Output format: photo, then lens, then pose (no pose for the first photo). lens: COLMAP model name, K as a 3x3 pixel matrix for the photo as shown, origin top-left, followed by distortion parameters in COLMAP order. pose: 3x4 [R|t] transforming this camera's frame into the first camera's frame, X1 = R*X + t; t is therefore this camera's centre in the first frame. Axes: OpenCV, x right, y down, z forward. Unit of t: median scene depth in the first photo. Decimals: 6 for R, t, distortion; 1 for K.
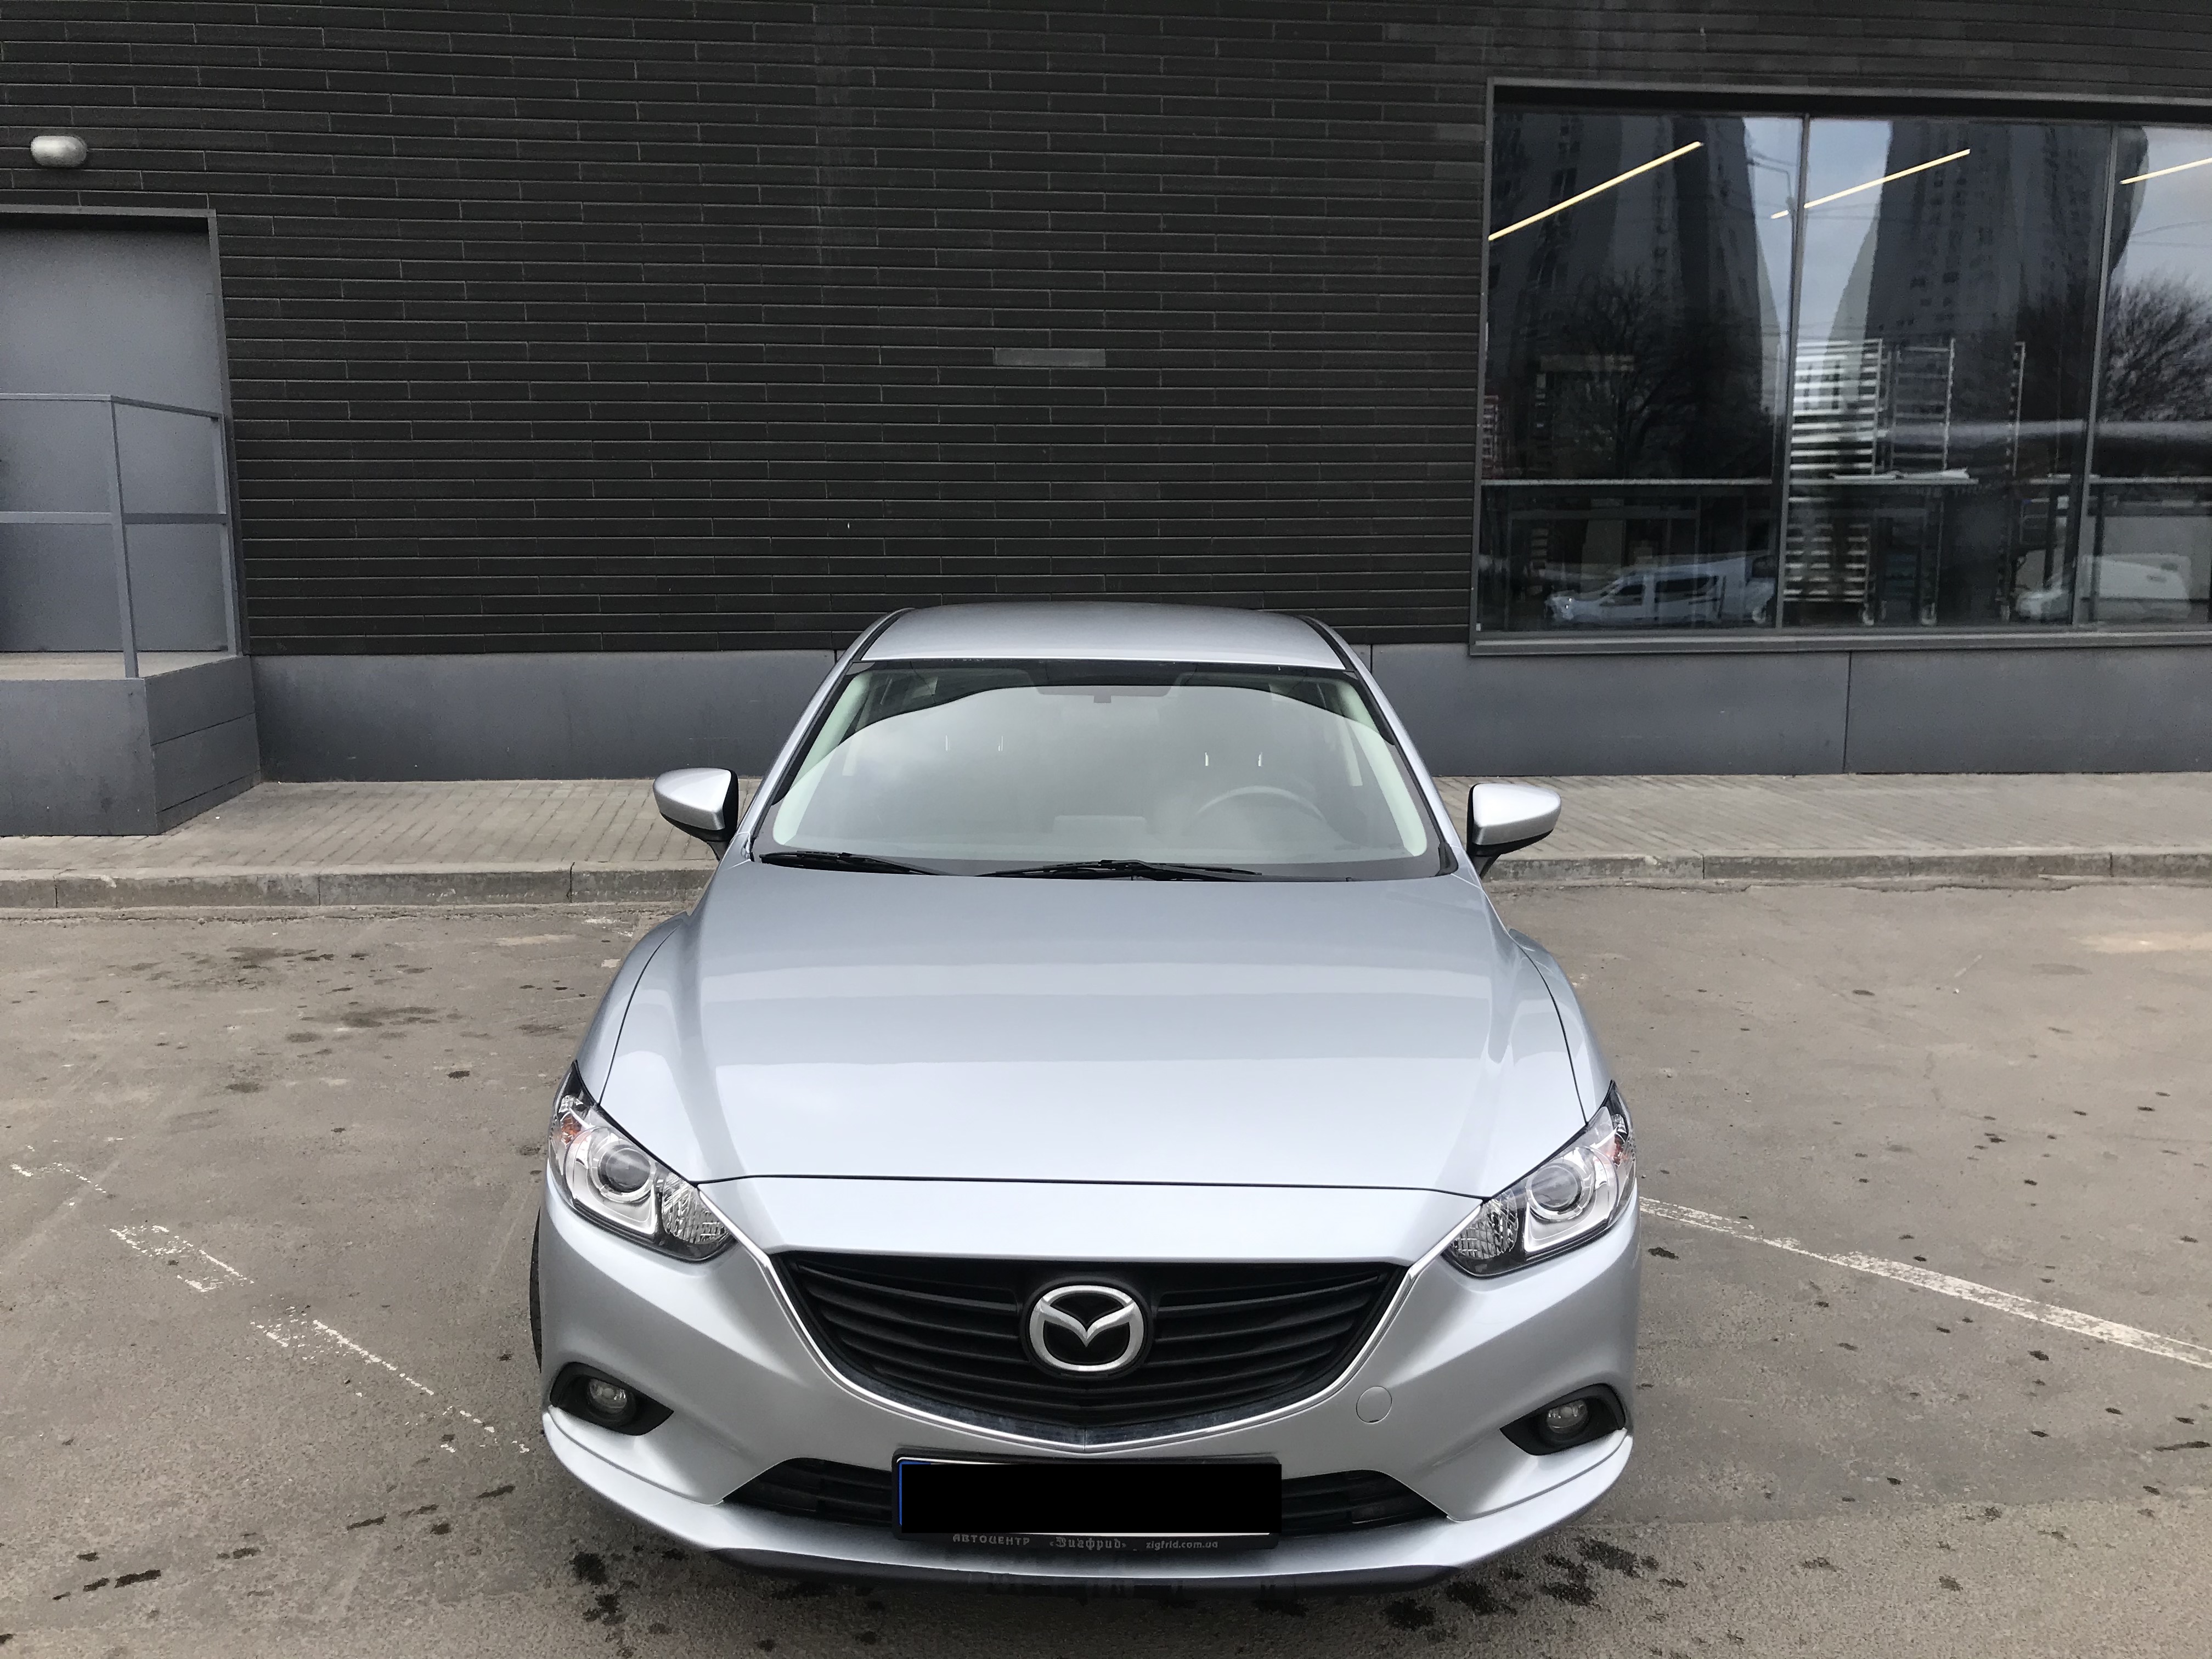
lens RADIAL K [[1839.0, 0, 1091.2], [0, 1839.0, 855.7], [0, 0, 1]] dist [0.019898, -0.009926]
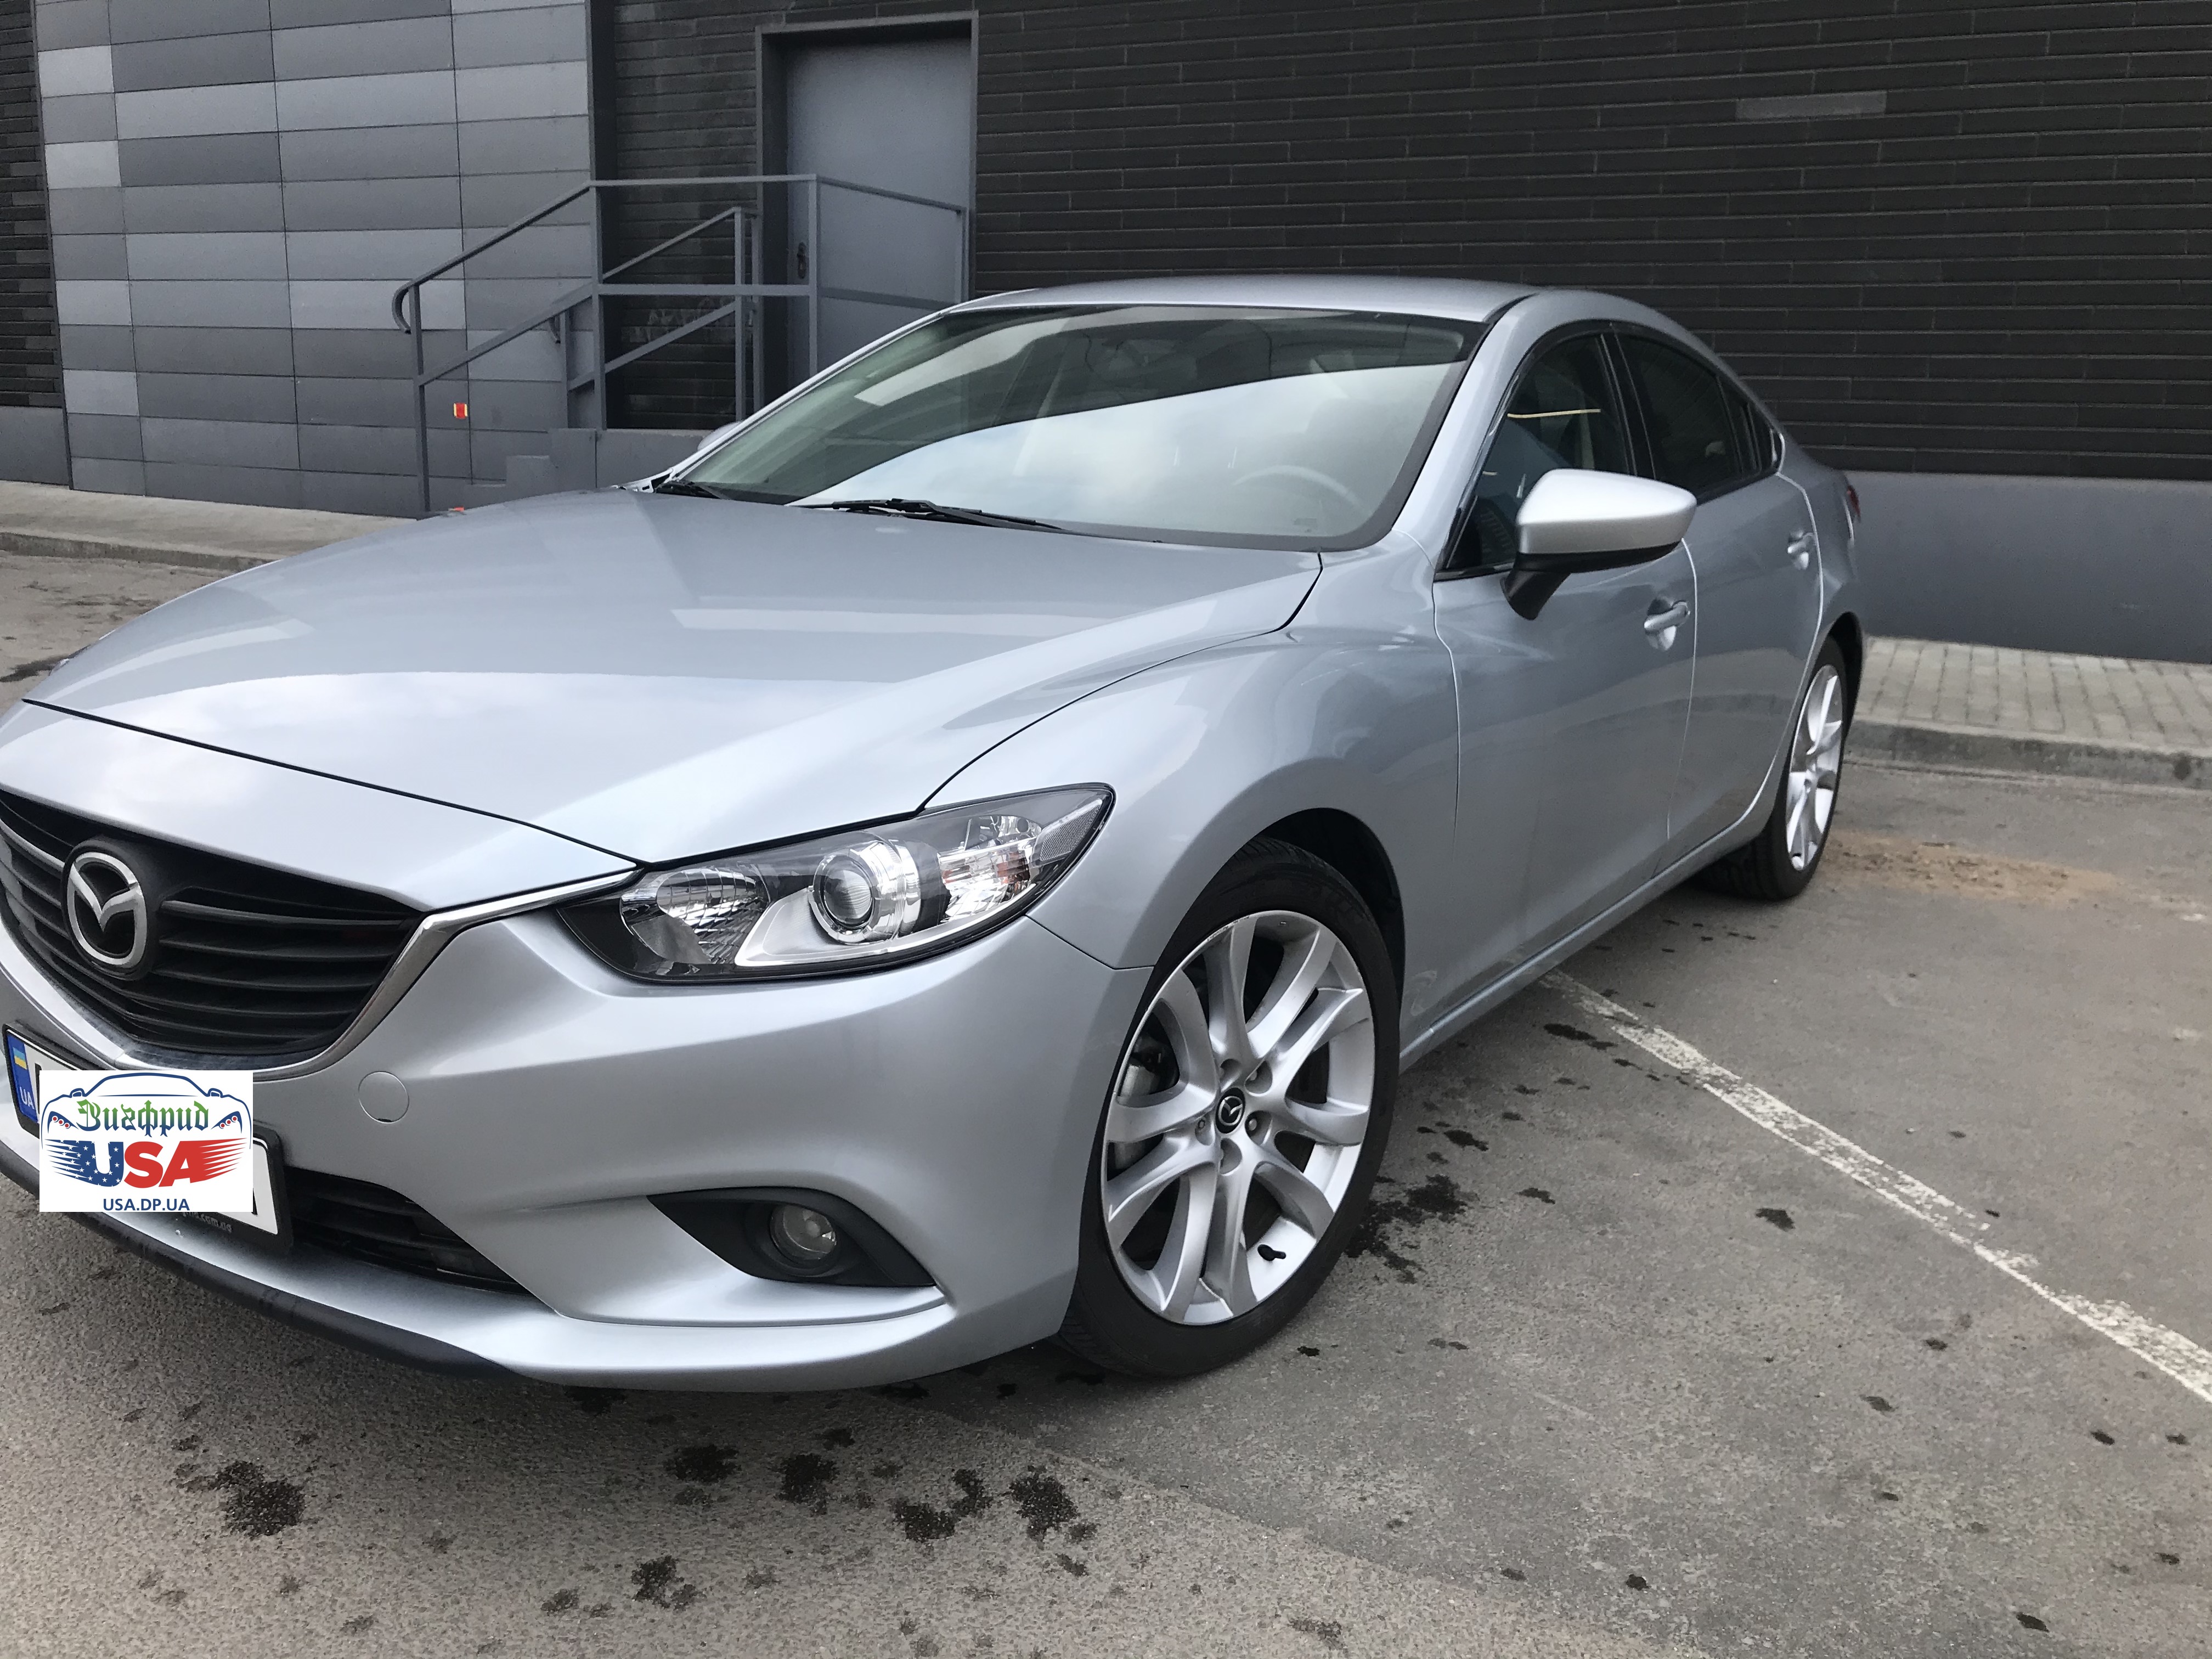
lens RADIAL K [[1839.0, 0, 1087.8], [0, 1839.0, 831.9], [0, 0, 1]] dist [0.019898, -0.009926]
pose [[0.832984, 0.146440, -0.533566, 0.550530], [-0.127801, 0.989185, 0.071969, 0.081208], [0.538335, 0.008241, 0.842691, 0.400857]]
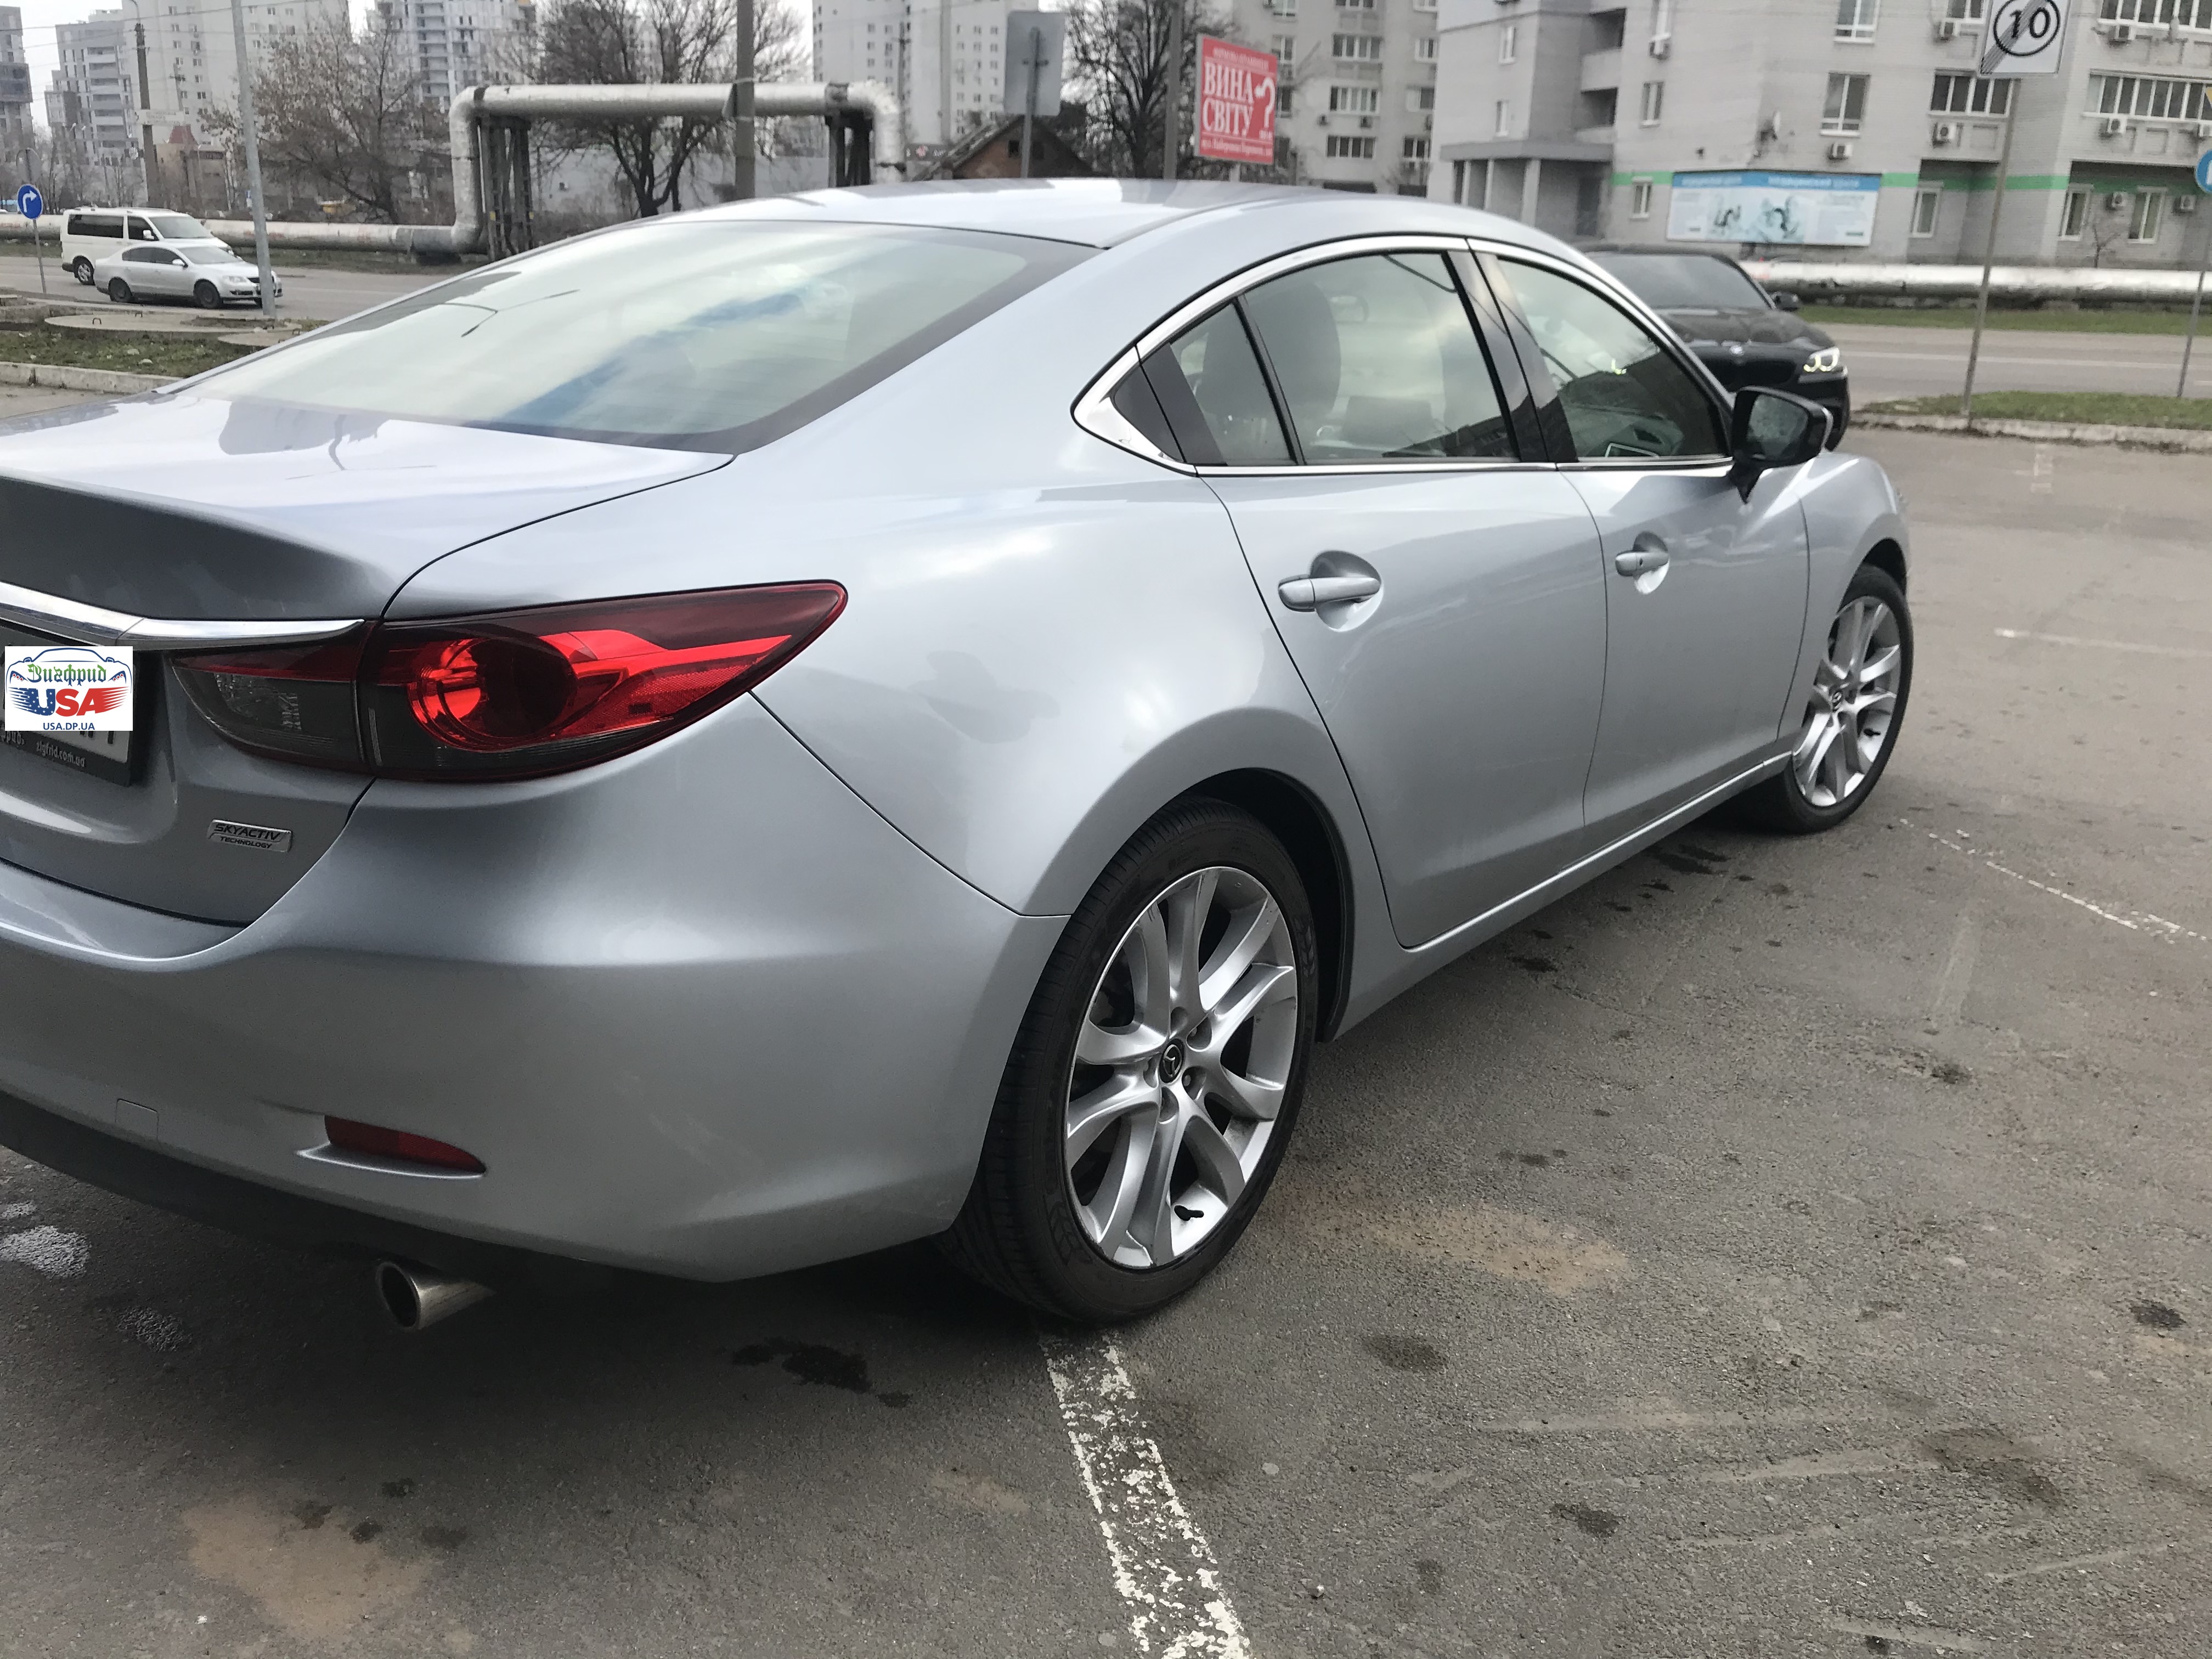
lens RADIAL K [[1839.0, 0, 1096.4], [0, 1839.0, 833.8], [0, 0, 1]] dist [0.019898, -0.009926]
pose [[-0.802714, -0.207079, 0.559256, -0.584467], [0.080460, 0.891597, 0.445623, -0.329605], [-0.590911, 0.402706, -0.699036, 2.280416]]
